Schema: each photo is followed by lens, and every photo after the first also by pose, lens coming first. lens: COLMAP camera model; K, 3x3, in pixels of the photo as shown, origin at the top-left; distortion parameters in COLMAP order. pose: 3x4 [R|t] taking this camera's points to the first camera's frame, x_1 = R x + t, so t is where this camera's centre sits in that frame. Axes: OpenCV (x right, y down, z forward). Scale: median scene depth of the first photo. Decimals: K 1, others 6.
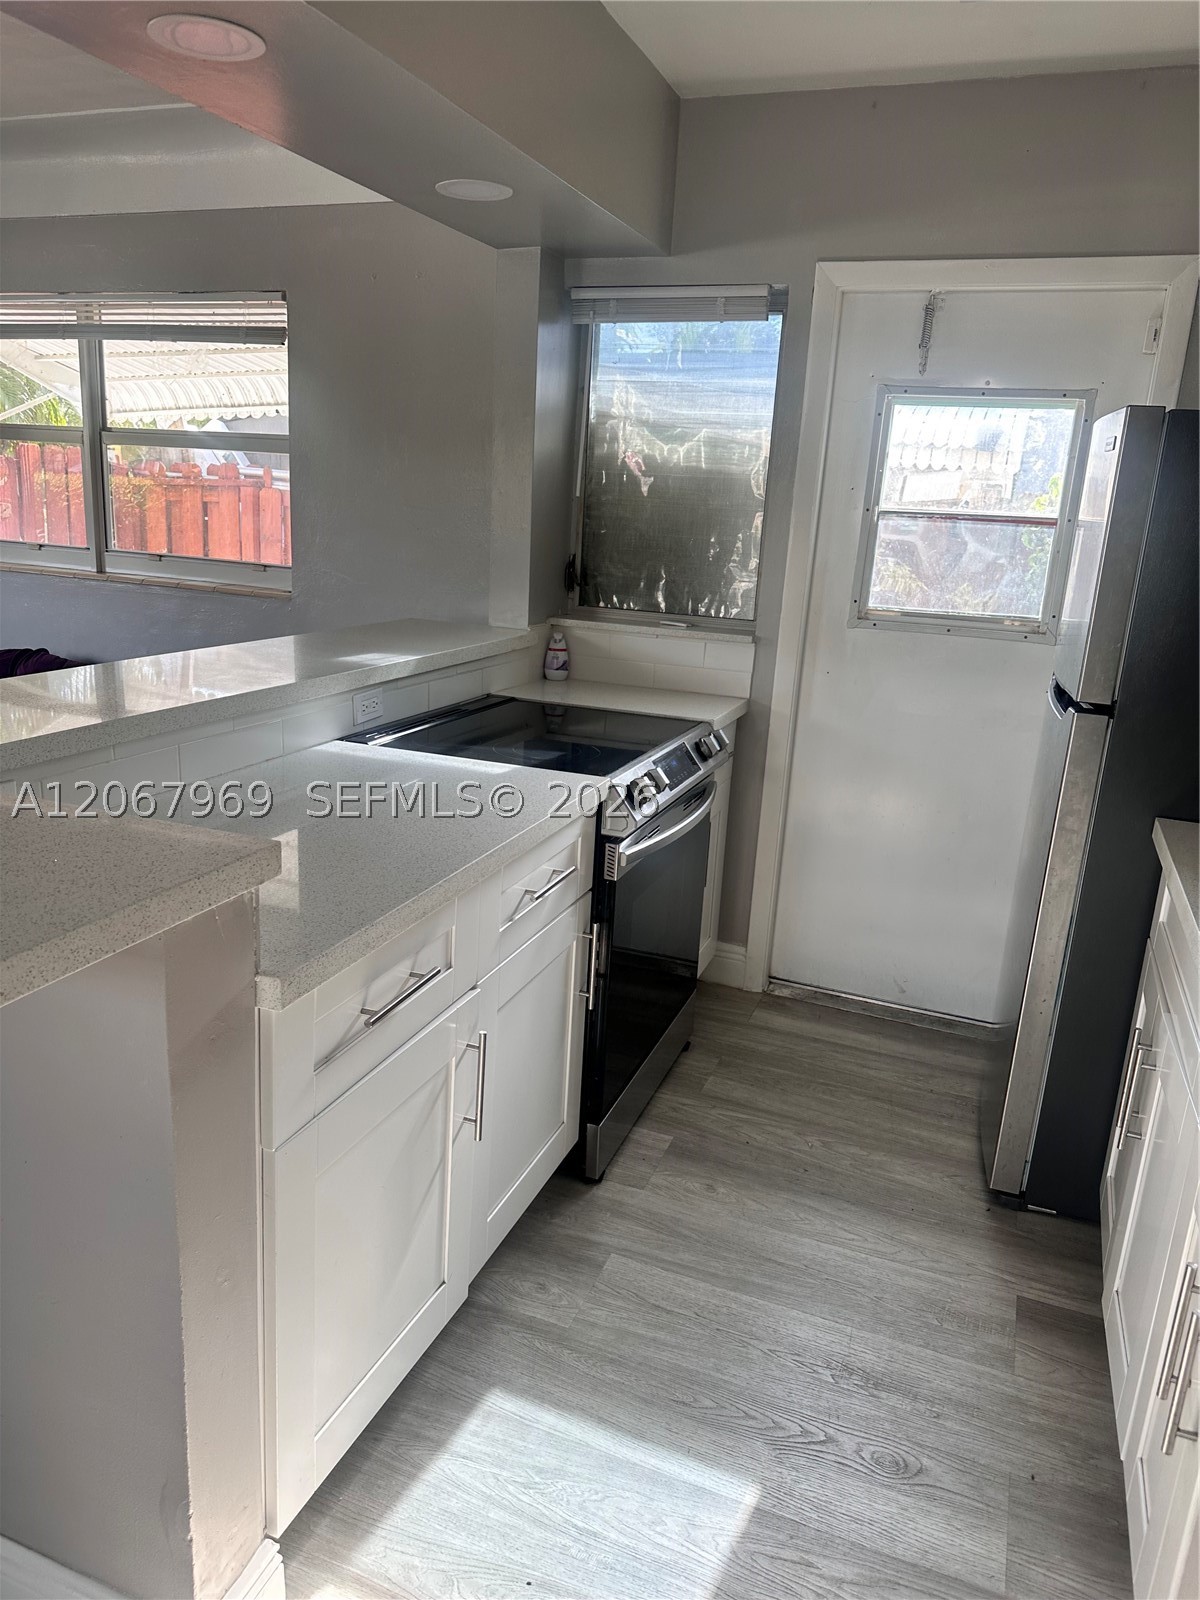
lens RADIAL K [[1156.7, 0, 552.6], [0, 1156.7, 788.3], [0, 0, 1]] dist [0.048680, -0.077899]
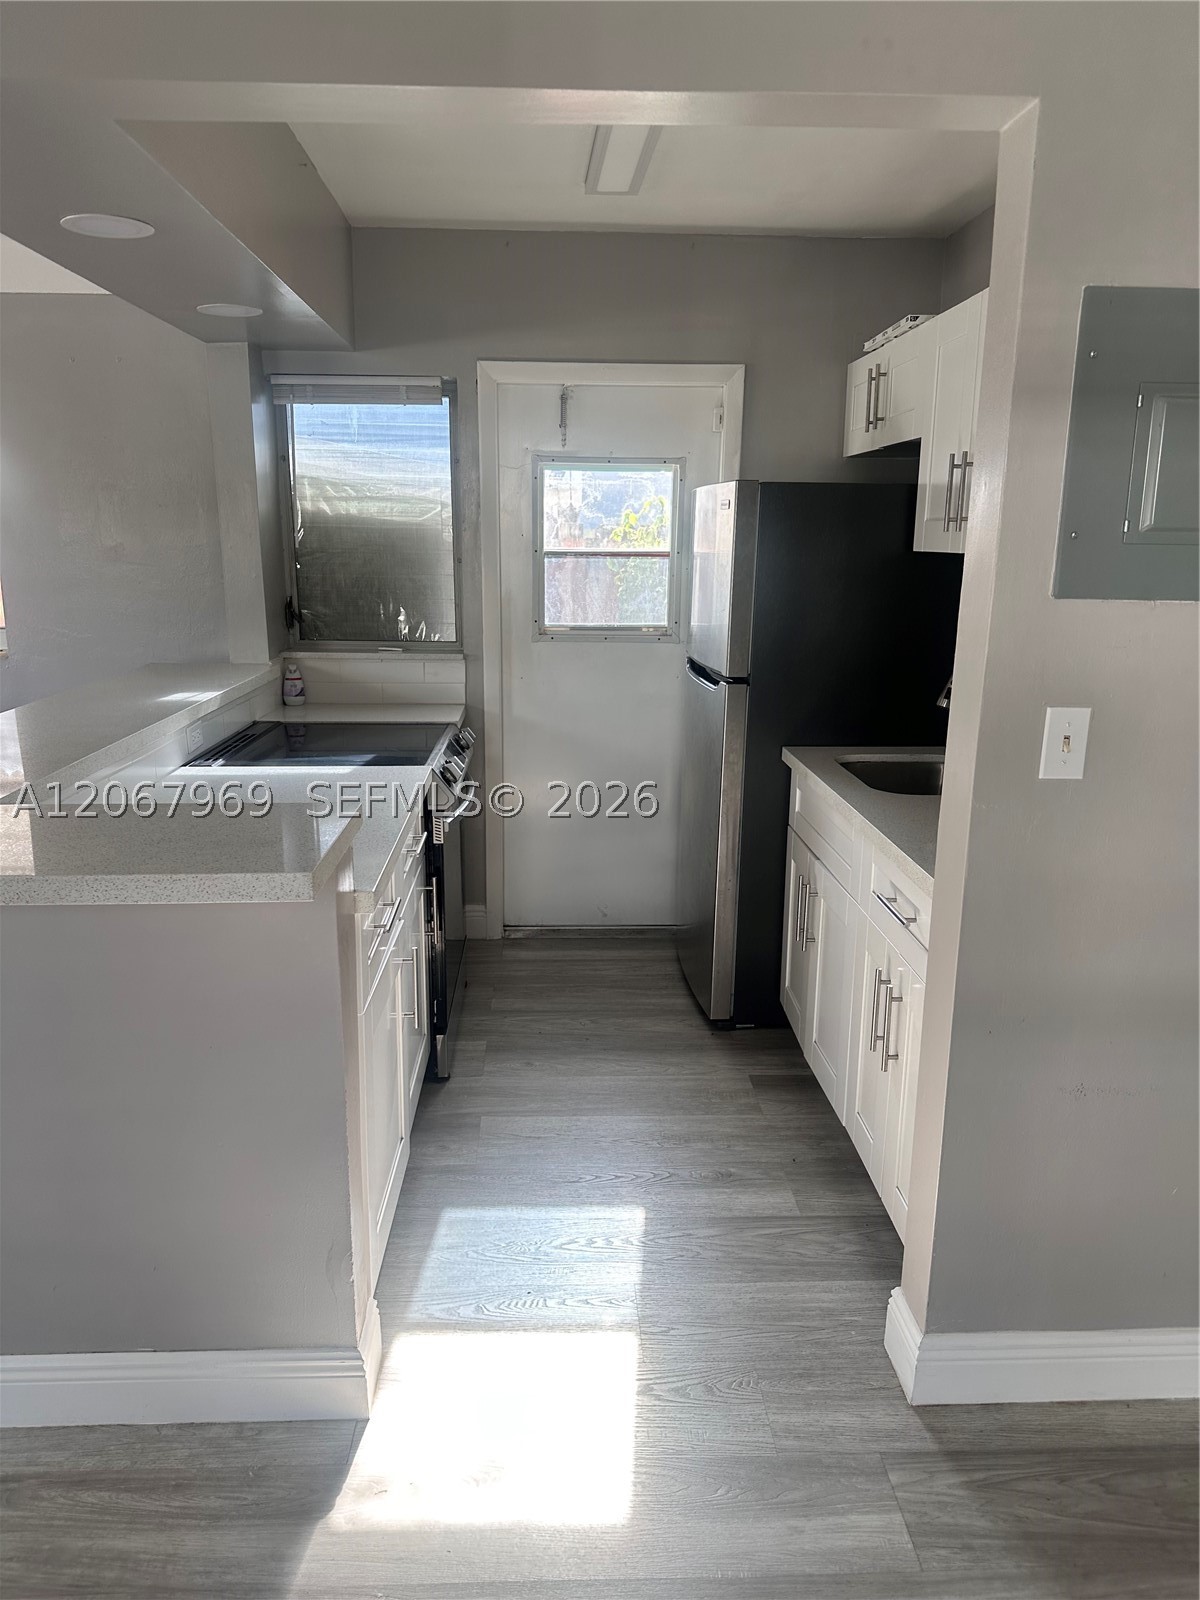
lens RADIAL K [[1156.7, 0, 587.8], [0, 1156.7, 805.5], [0, 0, 1]] dist [0.048680, -0.077899]
pose [[0.909437, -0.131412, 0.394532, -0.231624], [0.134773, 0.990688, 0.019314, 0.026279], [-0.393396, 0.035608, 0.918679, -0.208388]]
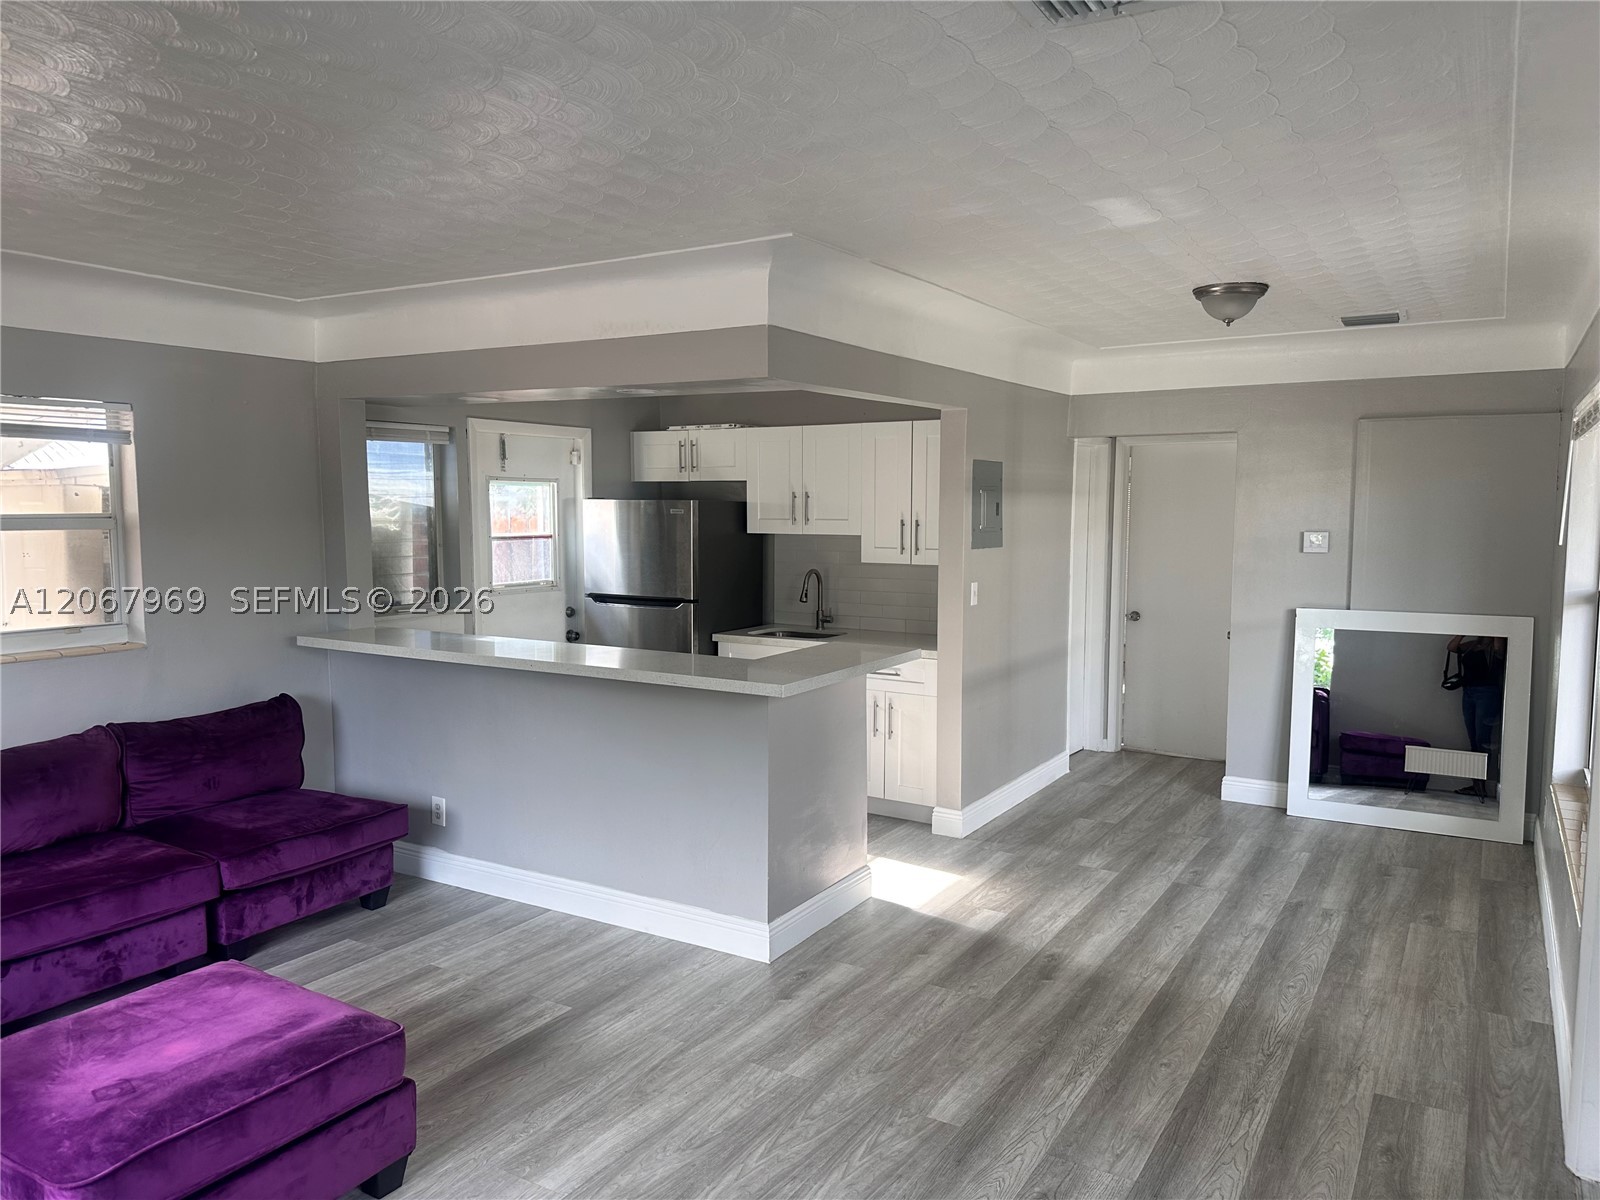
lens RADIAL K [[1156.7, 0, 806.3], [0, 1156.7, 603.8], [0, 0, 1]] dist [0.048680, -0.077899]
pose [[0.158034, -0.137439, 0.977822, -1.637181], [0.250090, 0.963549, 0.095014, -0.190038], [-0.955238, 0.229528, 0.186645, 0.152987]]
